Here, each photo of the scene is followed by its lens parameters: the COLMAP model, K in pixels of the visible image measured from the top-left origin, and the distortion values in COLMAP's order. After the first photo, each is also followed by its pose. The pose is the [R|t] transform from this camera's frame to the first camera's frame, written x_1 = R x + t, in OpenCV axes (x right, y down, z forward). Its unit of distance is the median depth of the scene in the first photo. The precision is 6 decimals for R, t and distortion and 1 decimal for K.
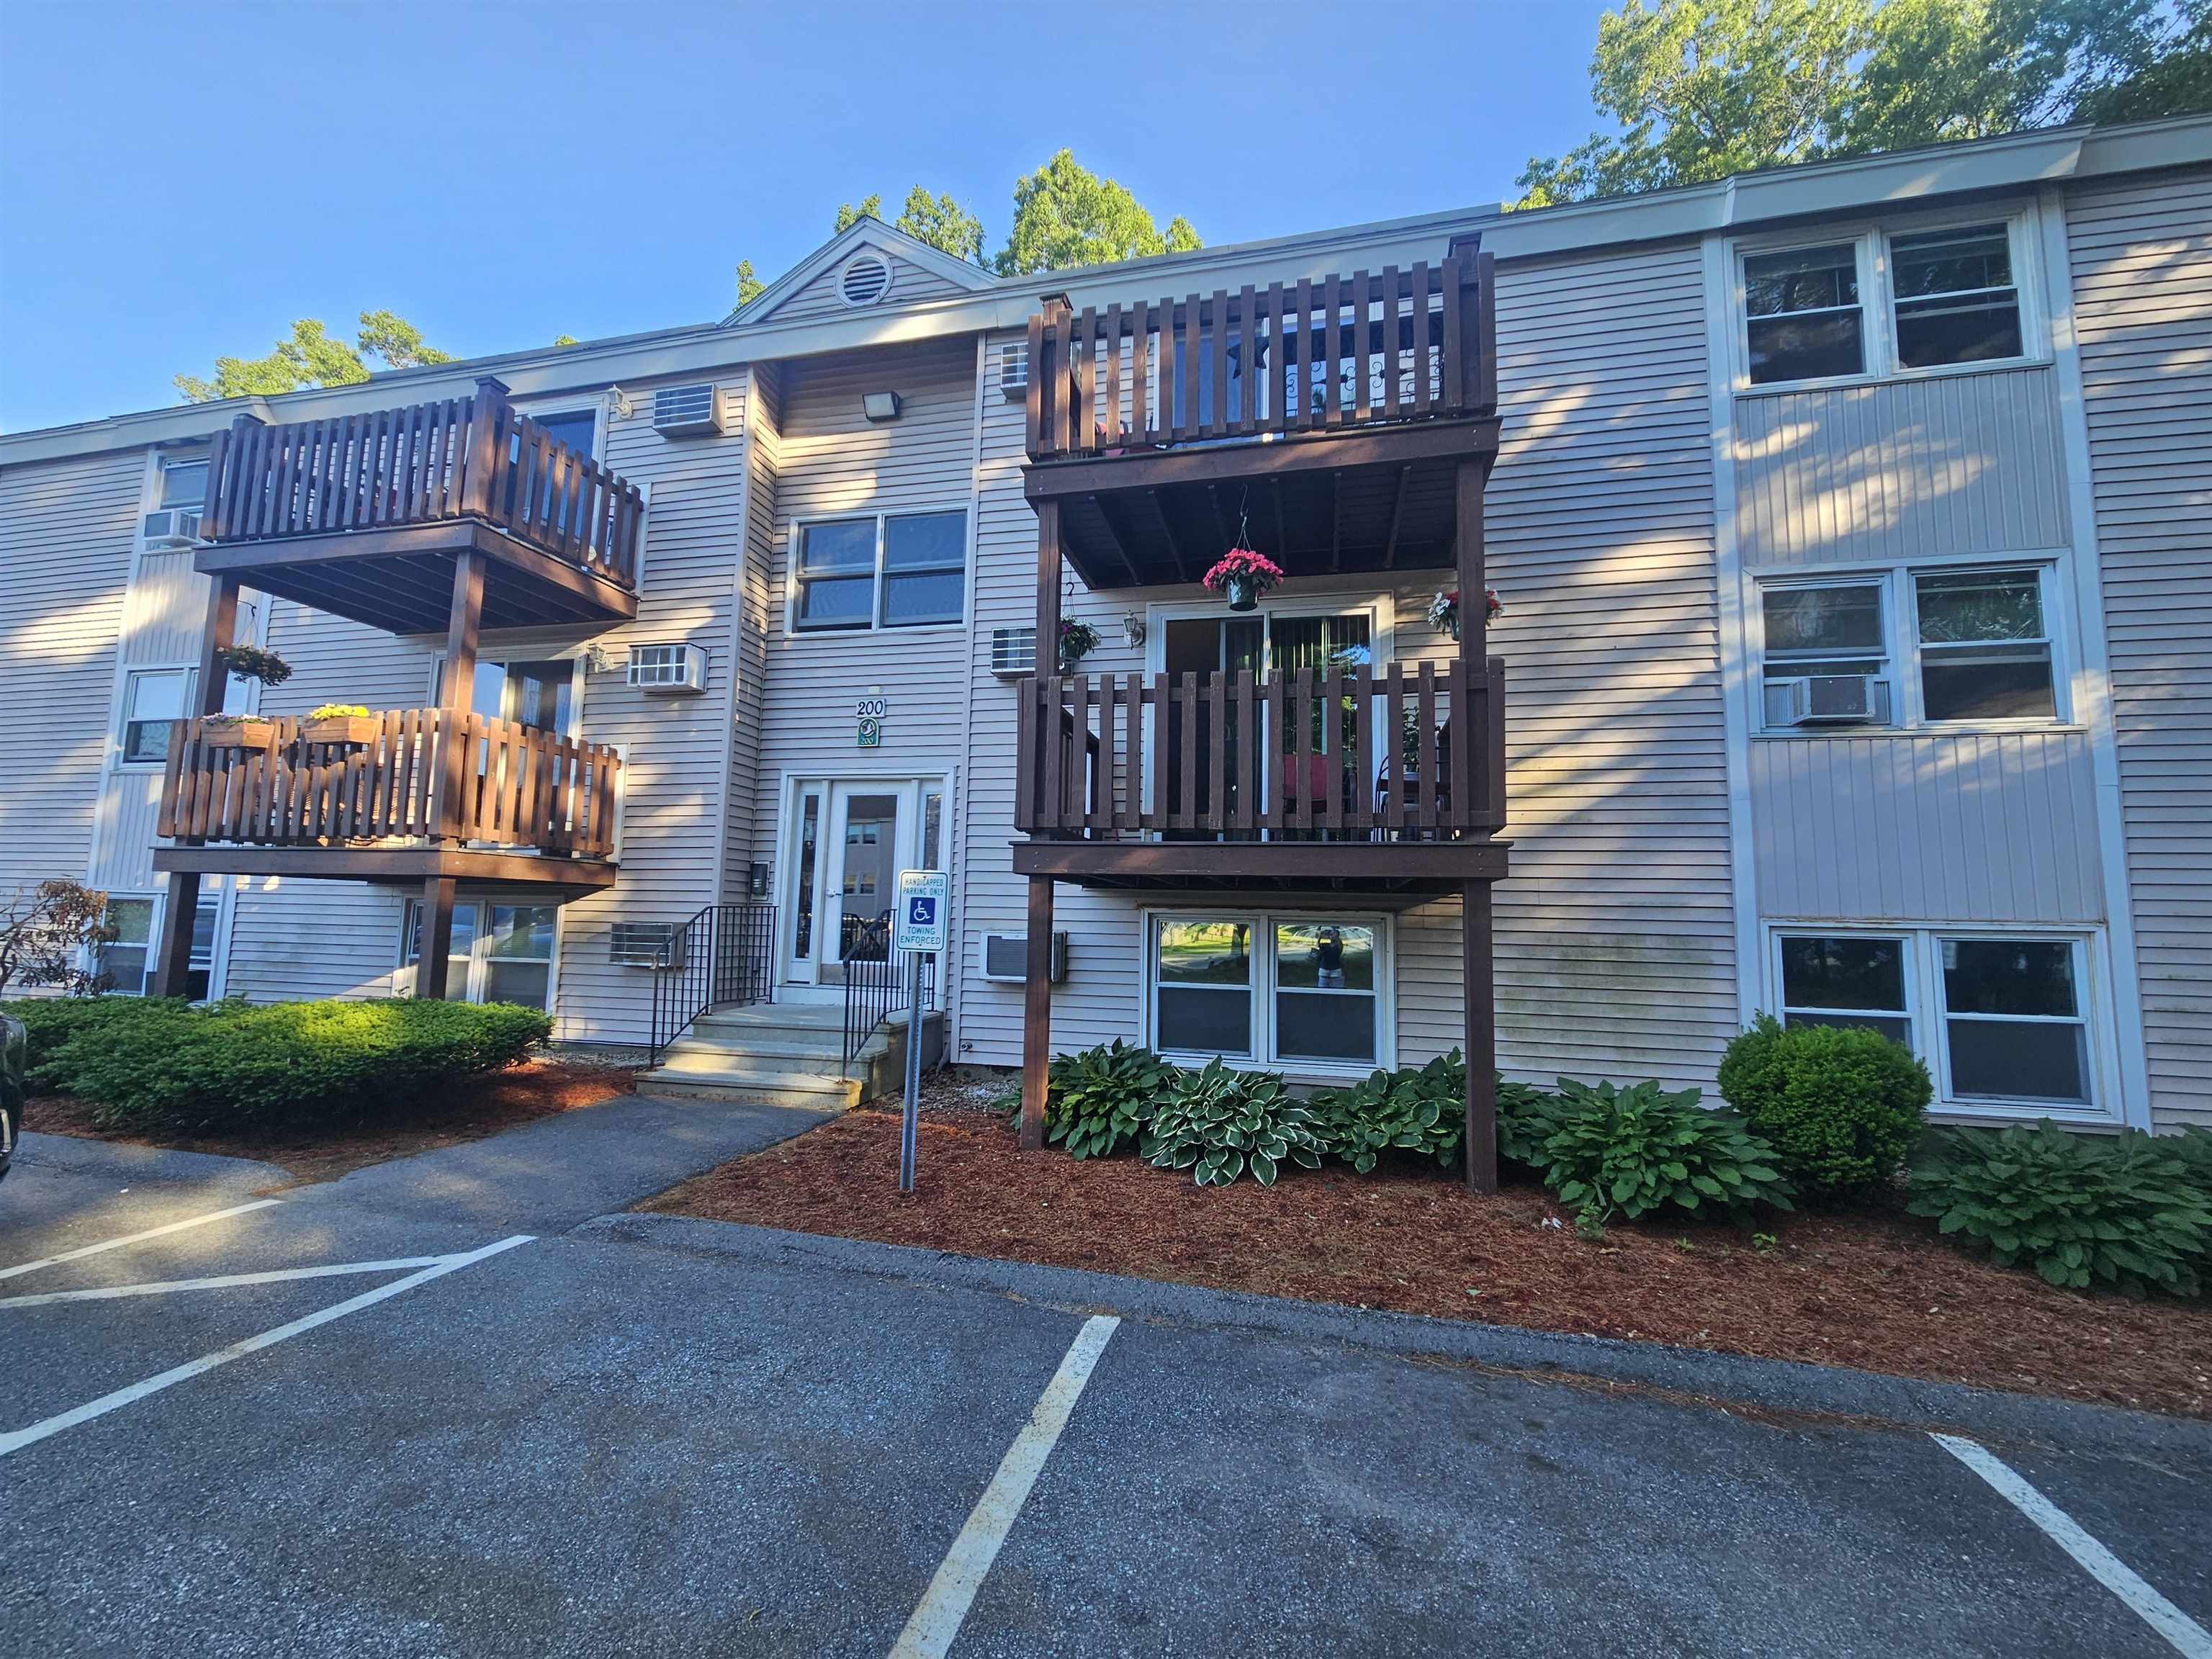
lens RADIAL K [[907.1, 0, 1104.1], [0, 907.1, 825.8], [0, 0, 1]] dist [0.000823, 0.000223]
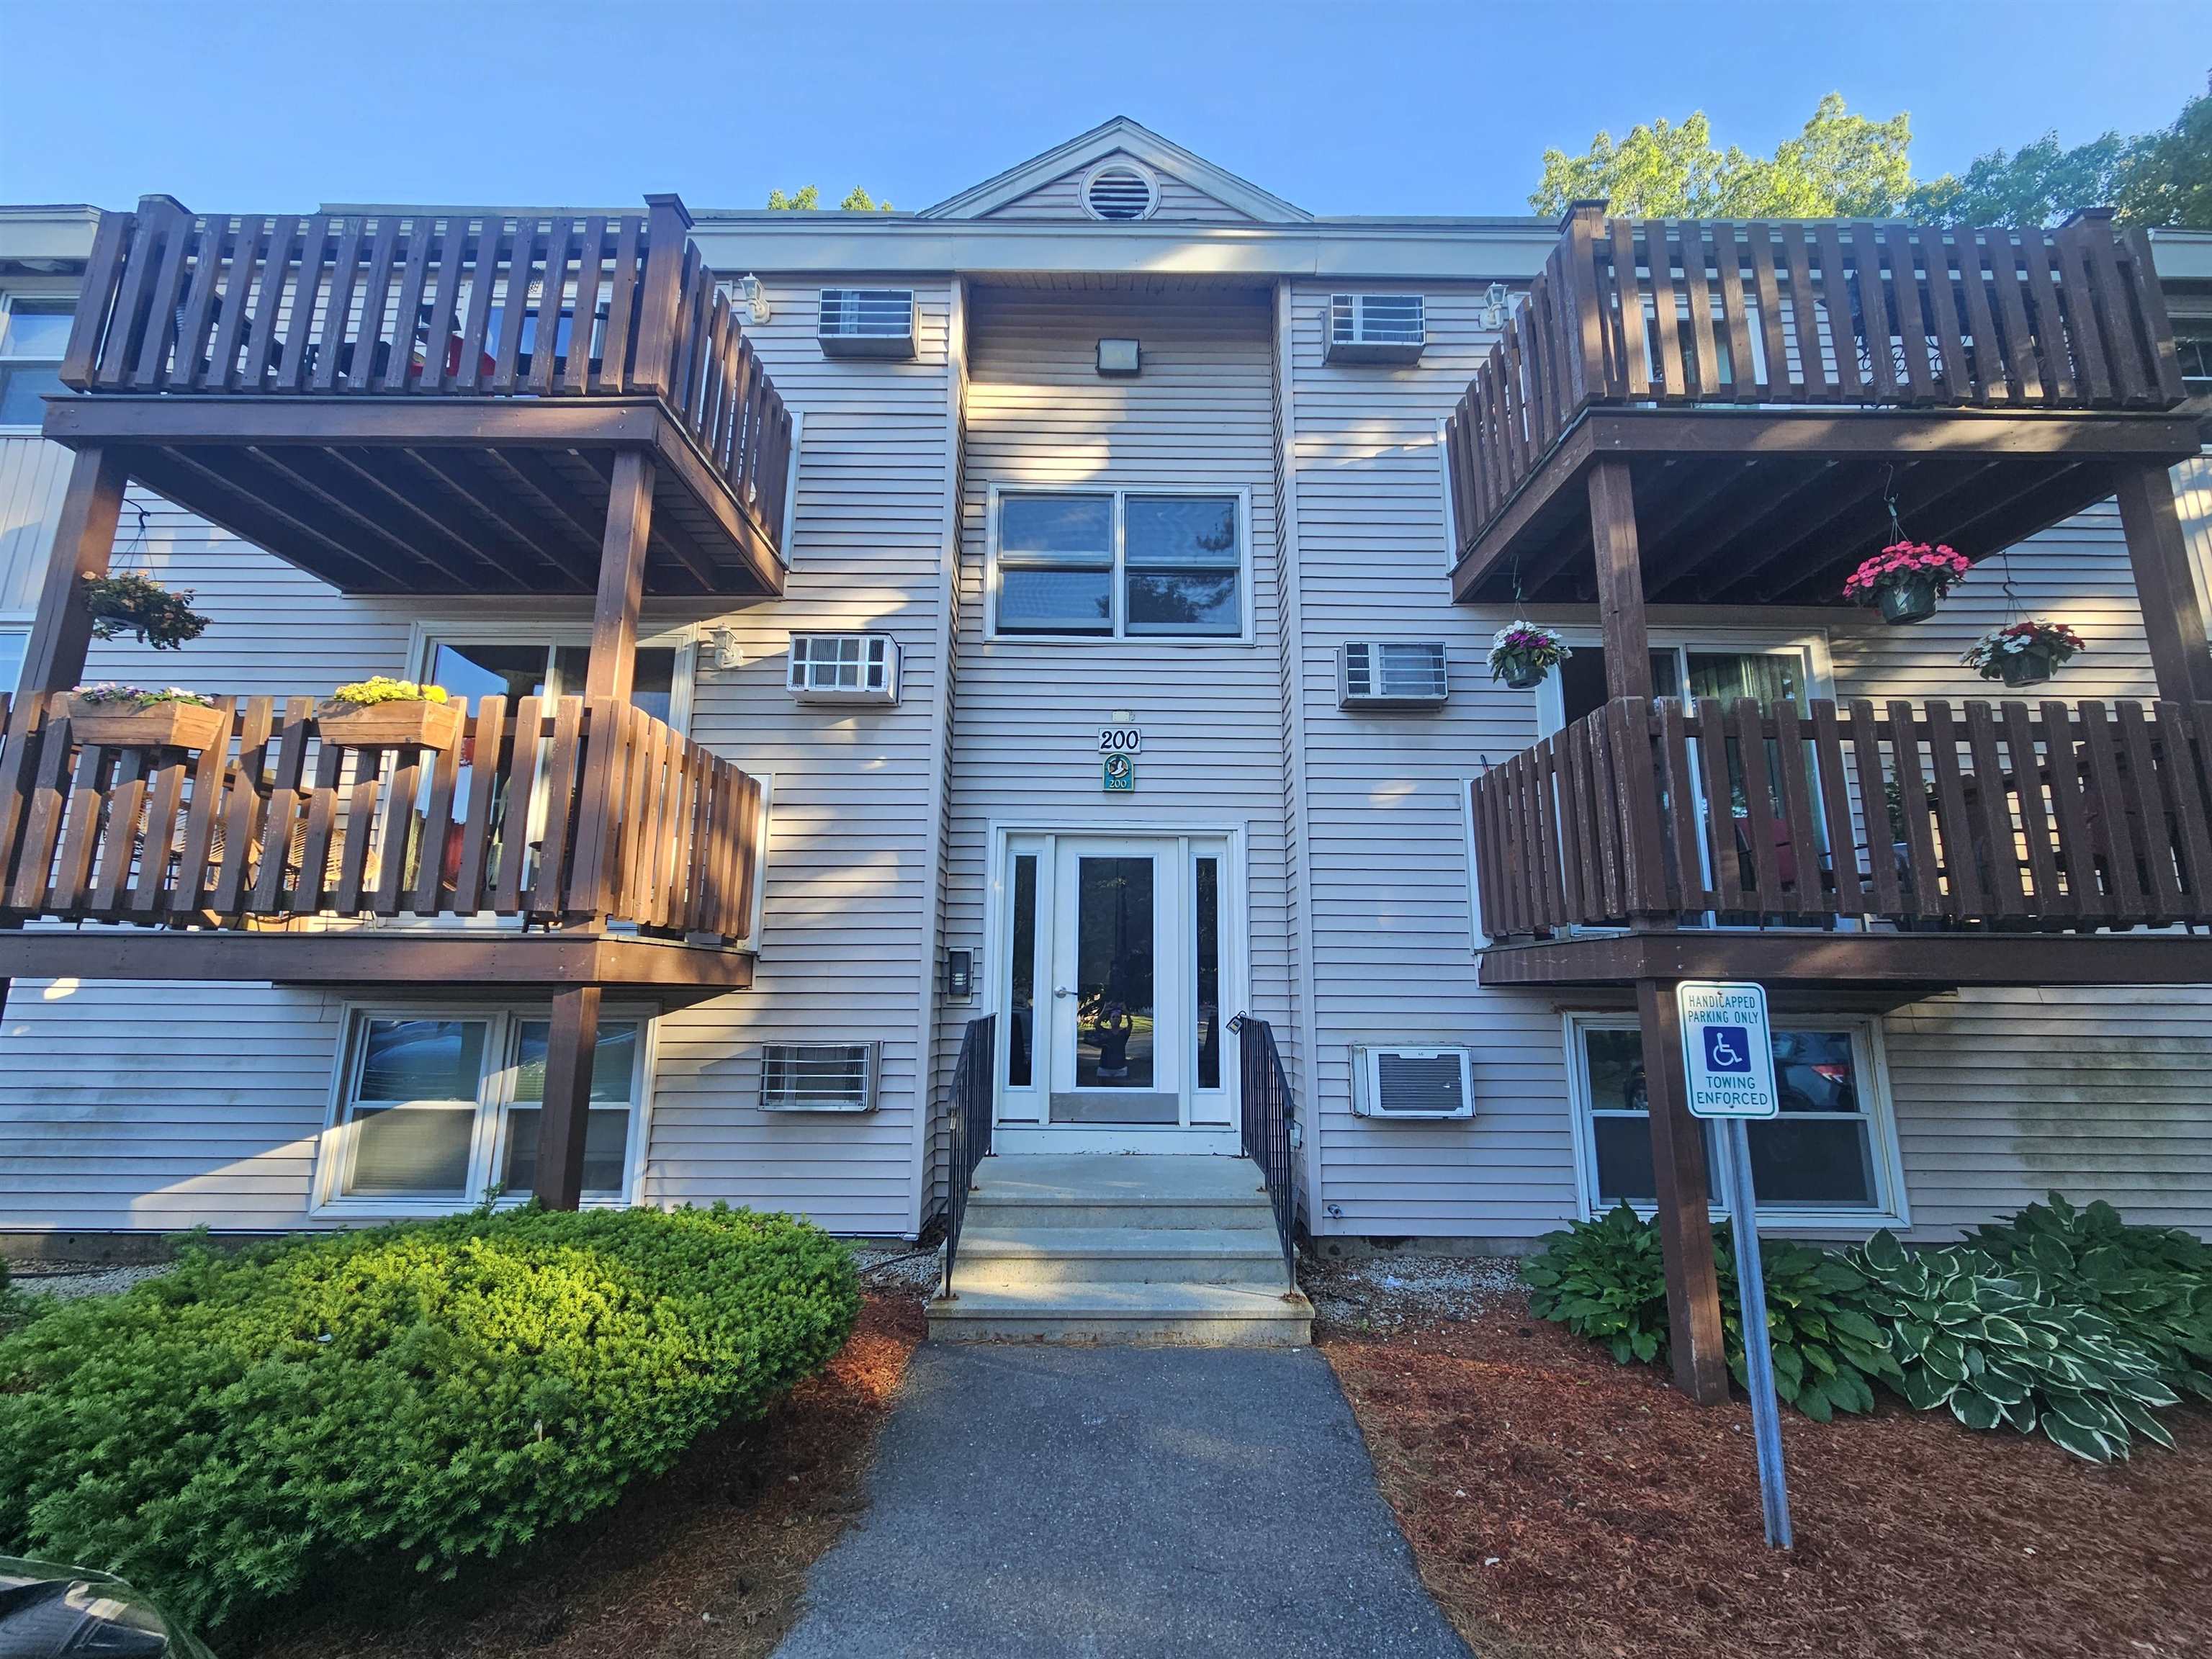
lens RADIAL K [[907.1, 0, 1108.9], [0, 907.1, 825.2], [0, 0, 1]] dist [0.000823, 0.000223]
pose [[0.972173, 0.028071, 0.232578, -0.439521], [-0.010663, 0.997068, -0.075771, -0.003714], [-0.234023, 0.071183, 0.969622, 0.286992]]
